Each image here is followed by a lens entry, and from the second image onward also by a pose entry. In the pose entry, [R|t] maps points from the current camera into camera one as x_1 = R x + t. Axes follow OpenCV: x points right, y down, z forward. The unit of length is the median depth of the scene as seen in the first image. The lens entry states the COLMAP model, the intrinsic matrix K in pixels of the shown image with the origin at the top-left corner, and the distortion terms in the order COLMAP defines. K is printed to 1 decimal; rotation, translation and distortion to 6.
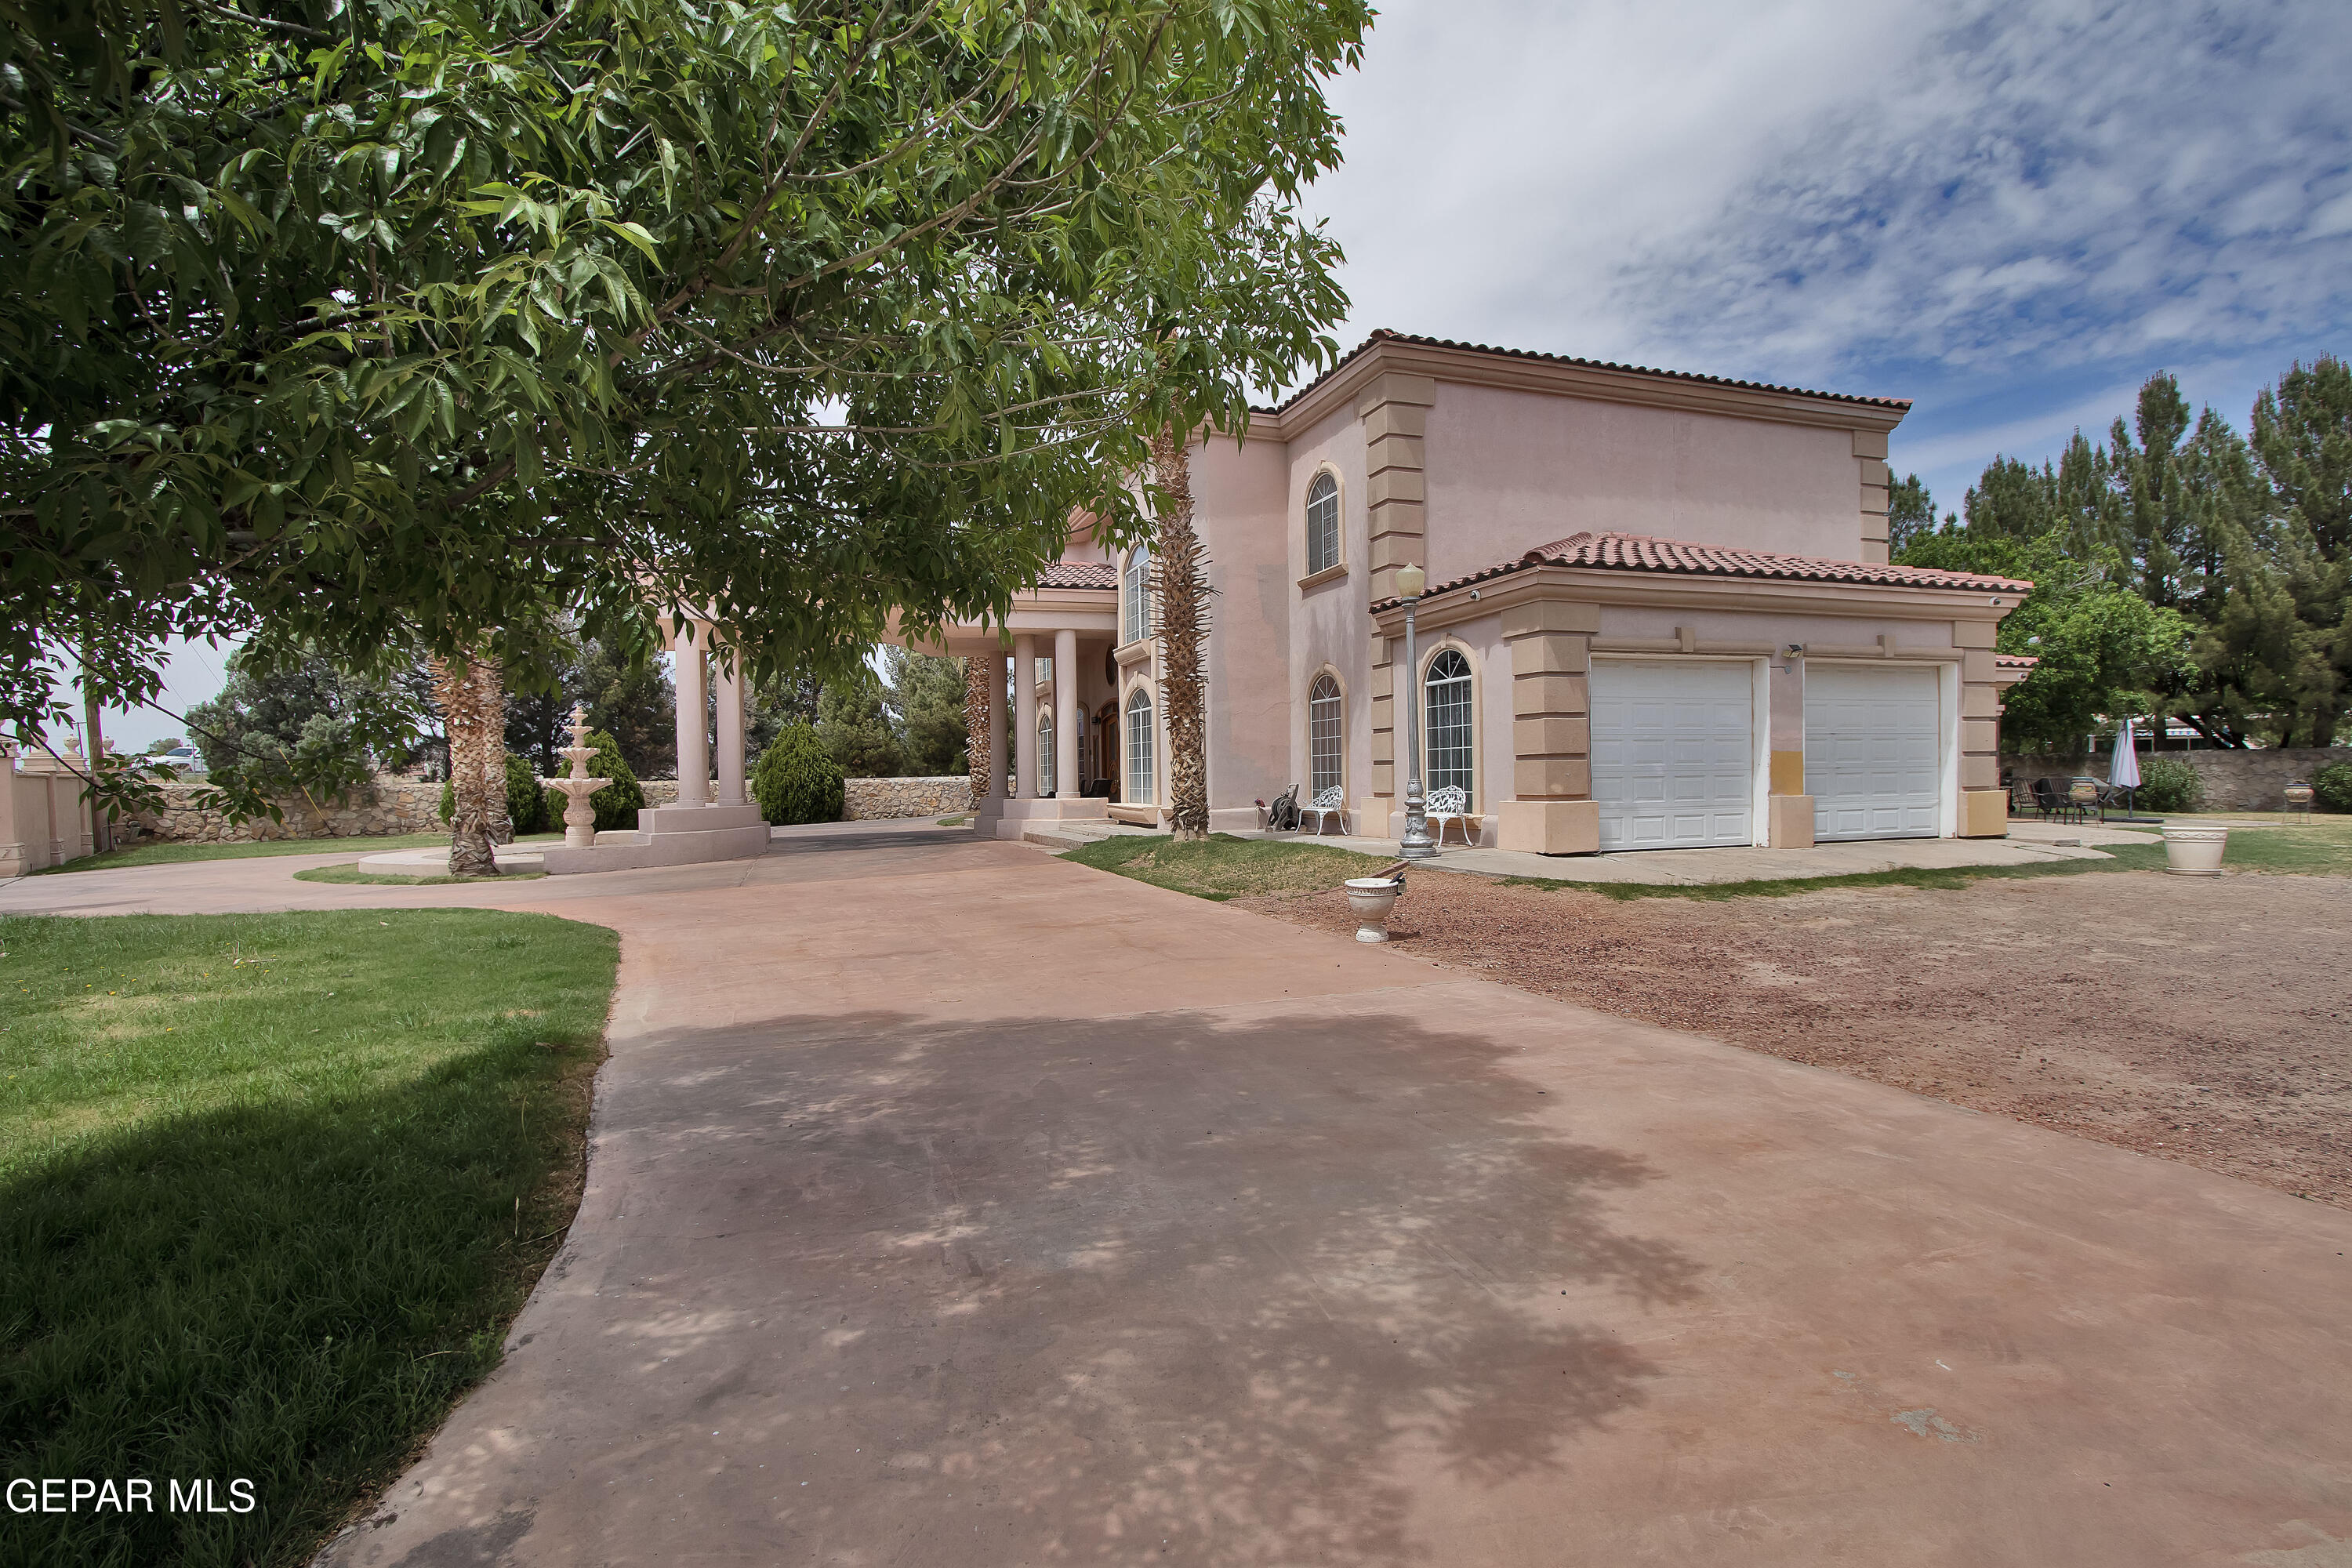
lens RADIAL K [[1044.4, 0, 1160.1], [0, 1044.4, 783.0], [0, 0, 1]] dist [-0.012258, 0.000328]
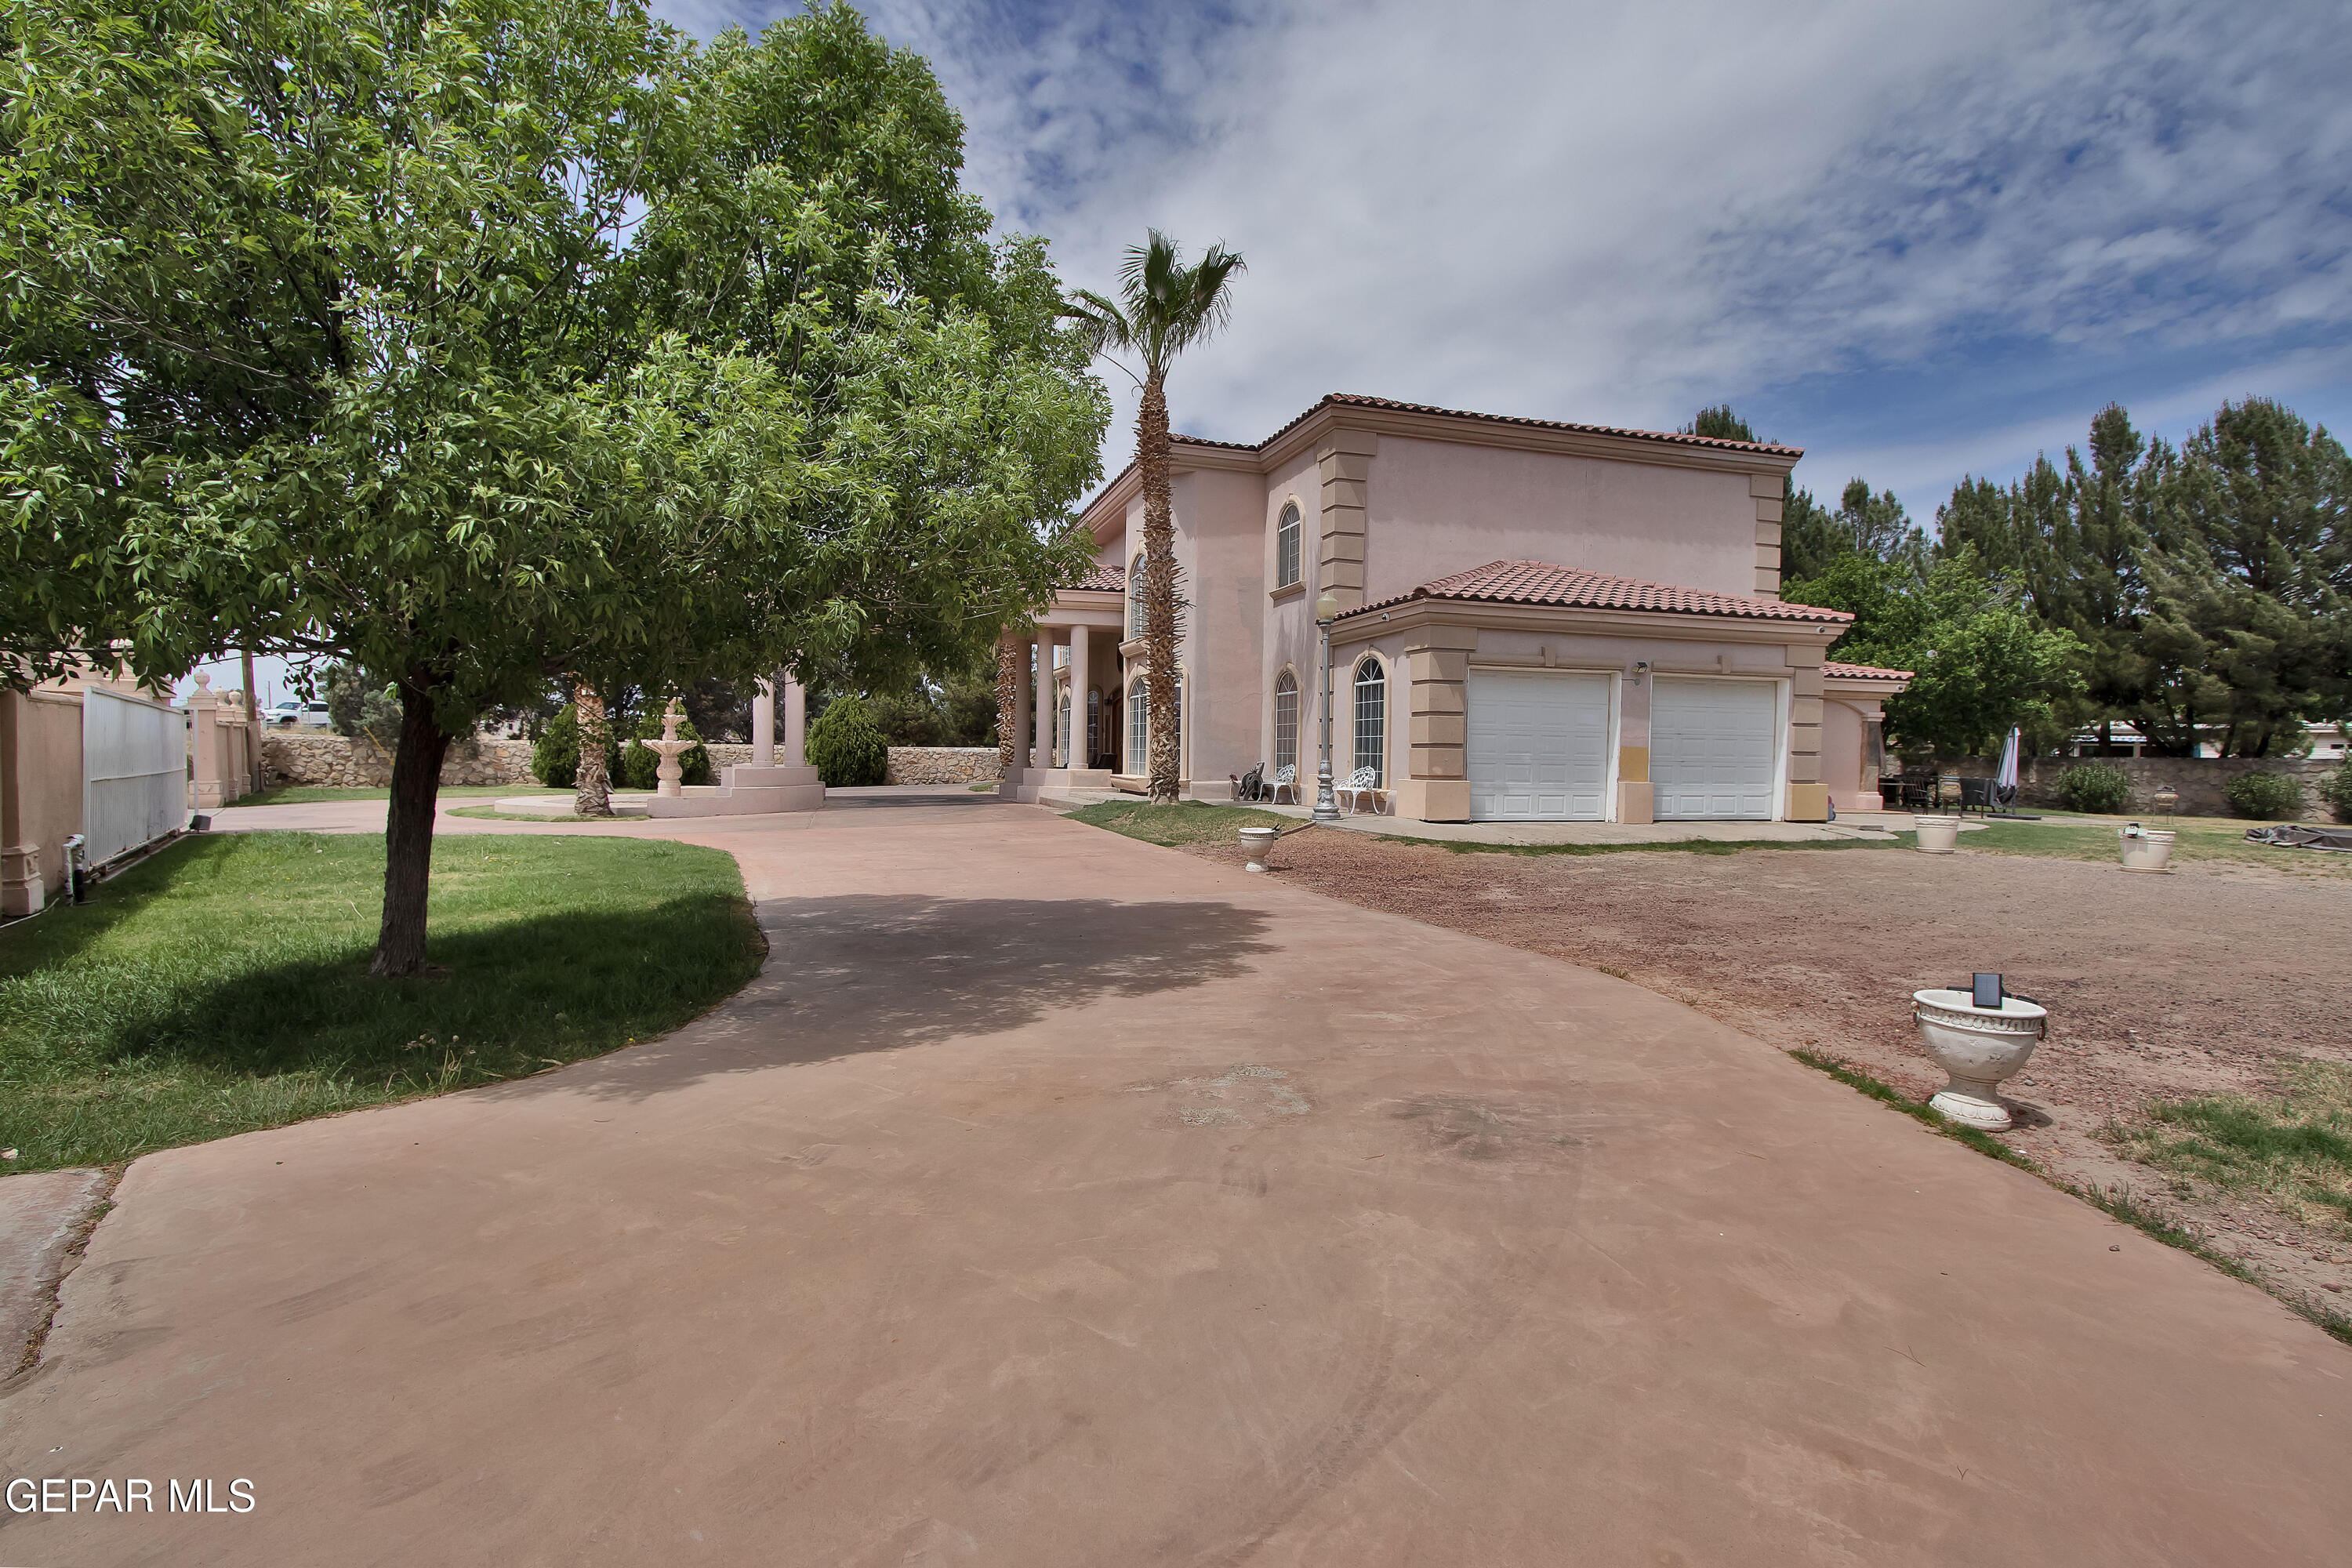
lens RADIAL K [[1083.6, 0, 1181.9], [0, 1083.6, 783.1], [0, 0, 1]] dist [-0.017968, 0.000910]
pose [[0.999231, 0.029719, -0.025584, 0.074130], [-0.029175, 0.999346, 0.021363, 0.001113], [0.026202, -0.020600, 0.999444, -0.261529]]
